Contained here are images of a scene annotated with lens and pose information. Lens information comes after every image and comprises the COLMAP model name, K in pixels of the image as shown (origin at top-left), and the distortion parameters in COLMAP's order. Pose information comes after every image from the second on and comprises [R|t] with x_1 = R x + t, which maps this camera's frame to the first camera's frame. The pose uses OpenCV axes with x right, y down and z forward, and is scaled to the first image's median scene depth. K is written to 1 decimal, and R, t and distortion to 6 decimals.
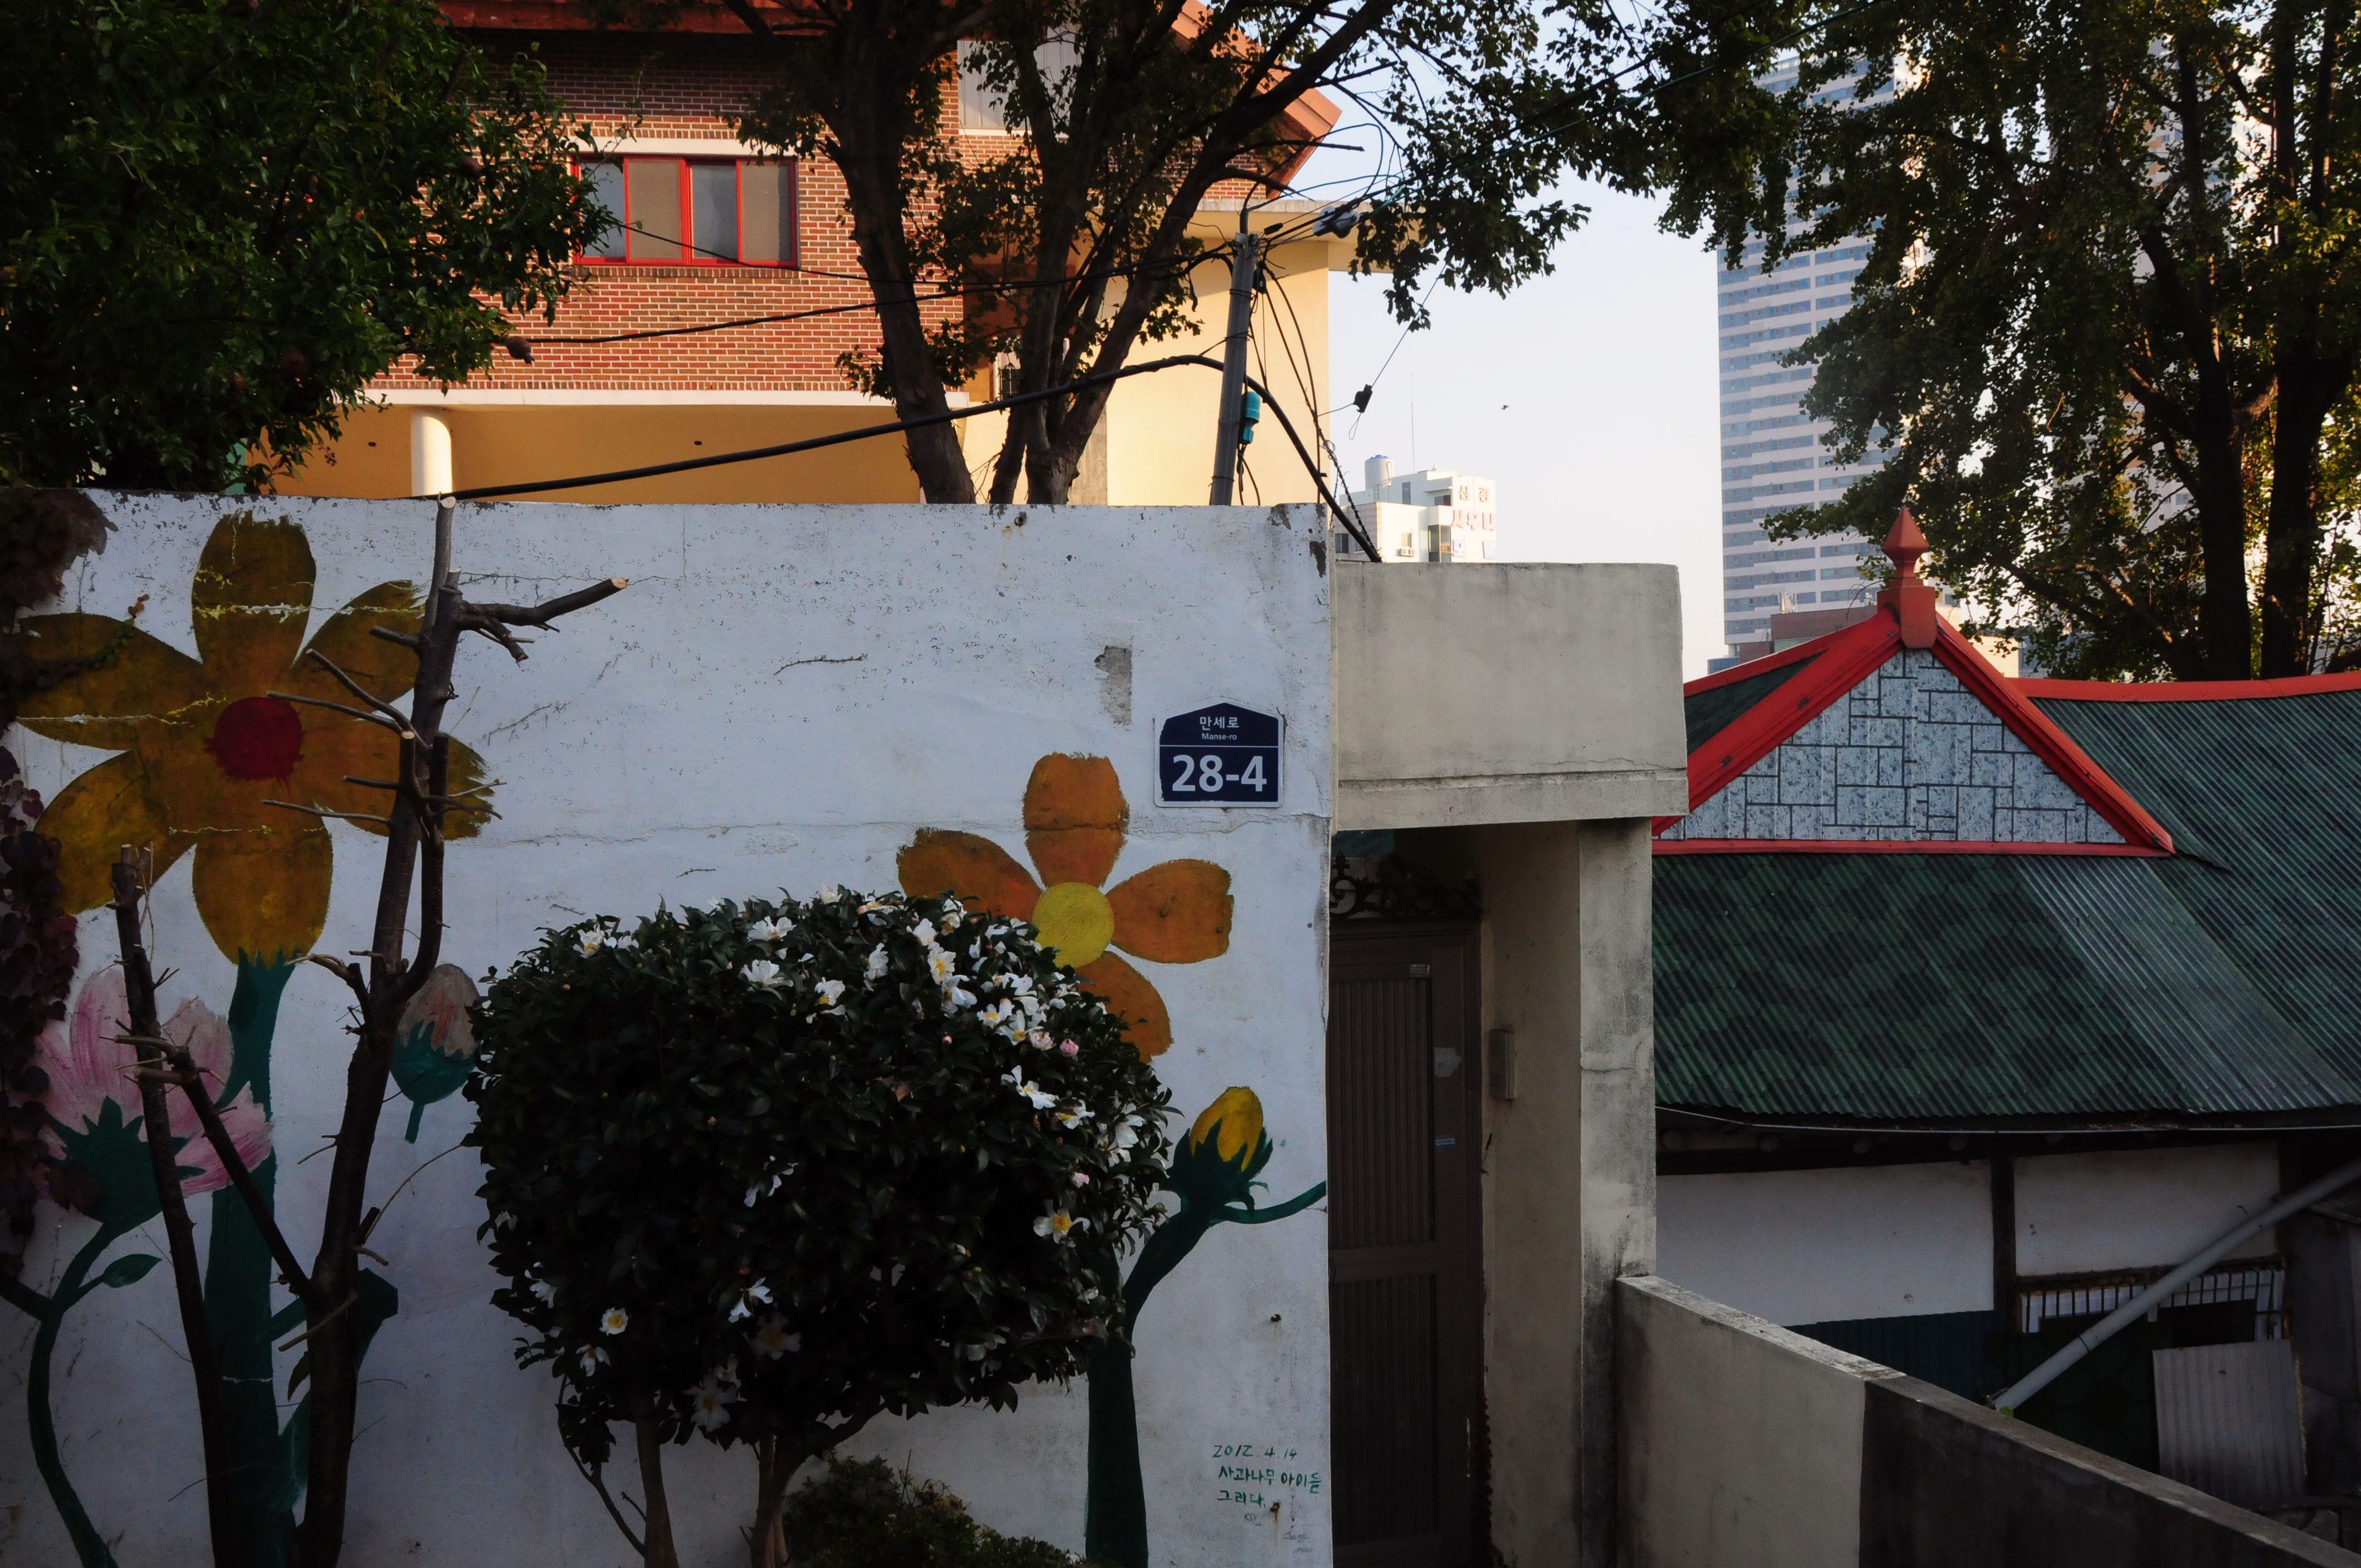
lens RADIAL K [[2260.9, 0, 1165.0], [0, 2260.9, 854.3], [0, 0, 1]] dist [-0.040272, 0.000000]
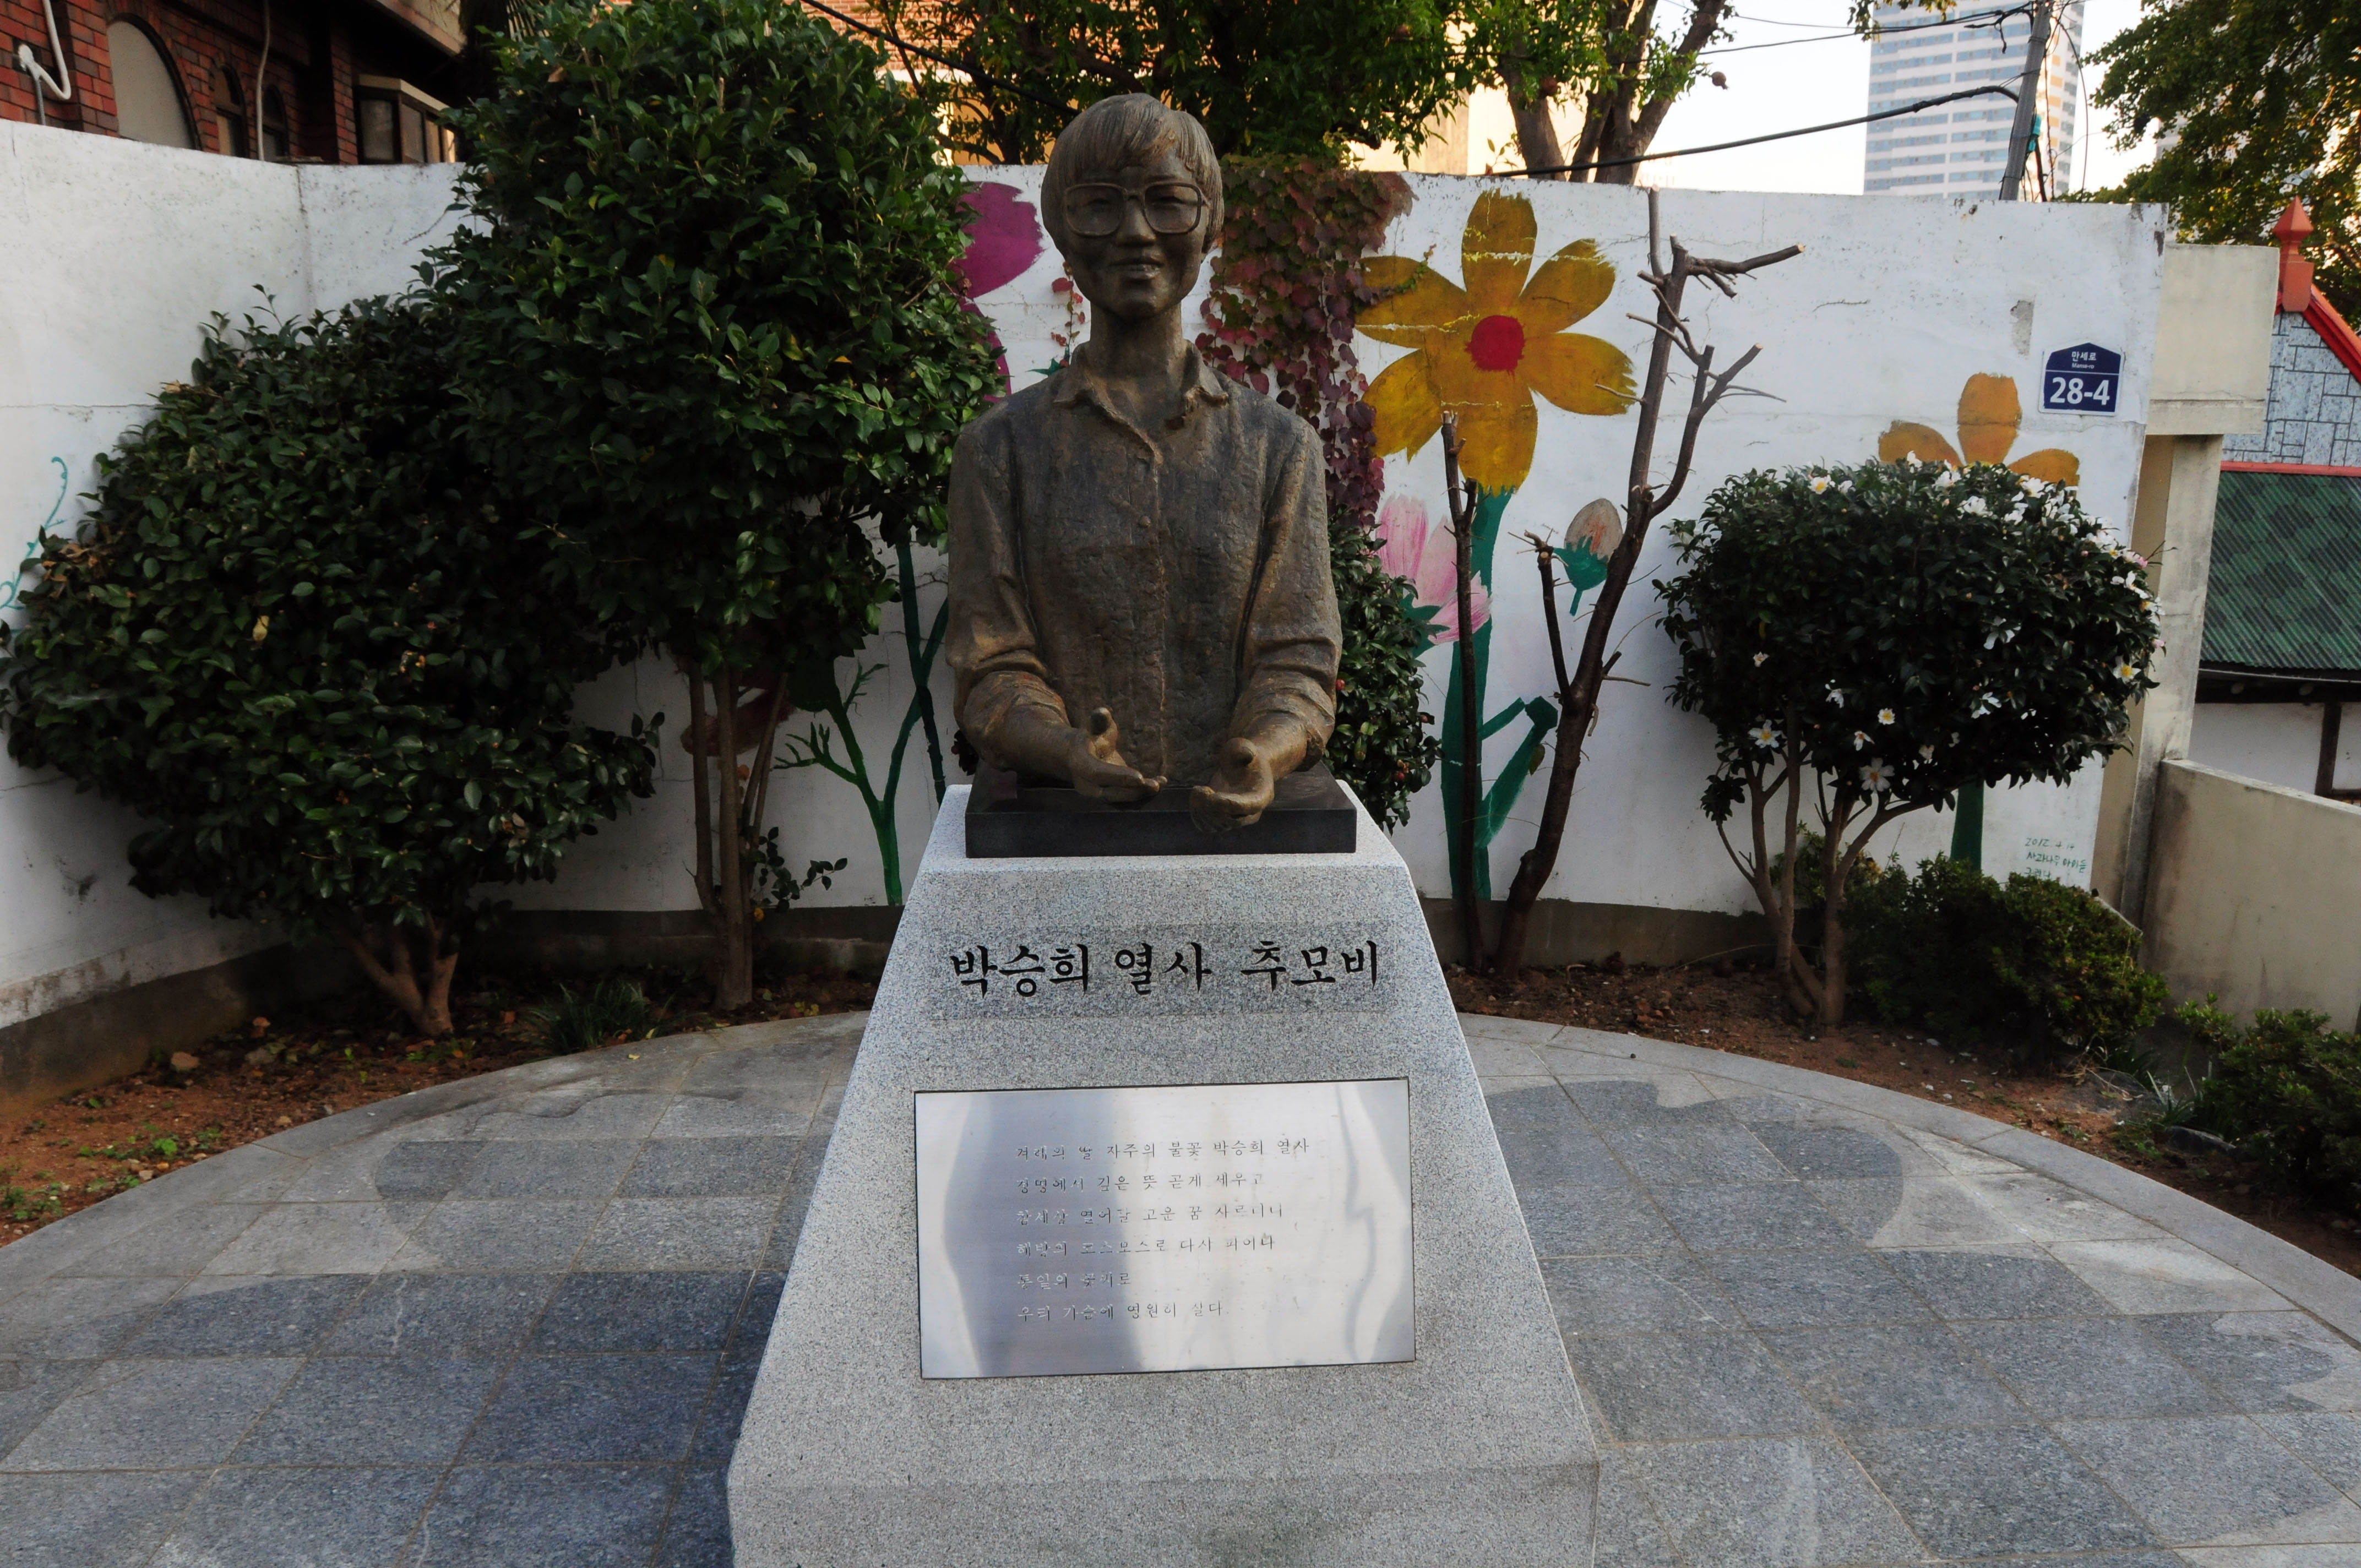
lens RADIAL K [[1838.2, 0, 1156.0], [0, 1838.2, 846.4], [0, 0, 1]] dist [-0.166036, 0.117420]
pose [[0.993461, 0.043001, -0.105765, -0.474638], [-0.019810, 0.977235, 0.211234, 0.025874], [0.112440, -0.207757, 0.971697, -0.263029]]
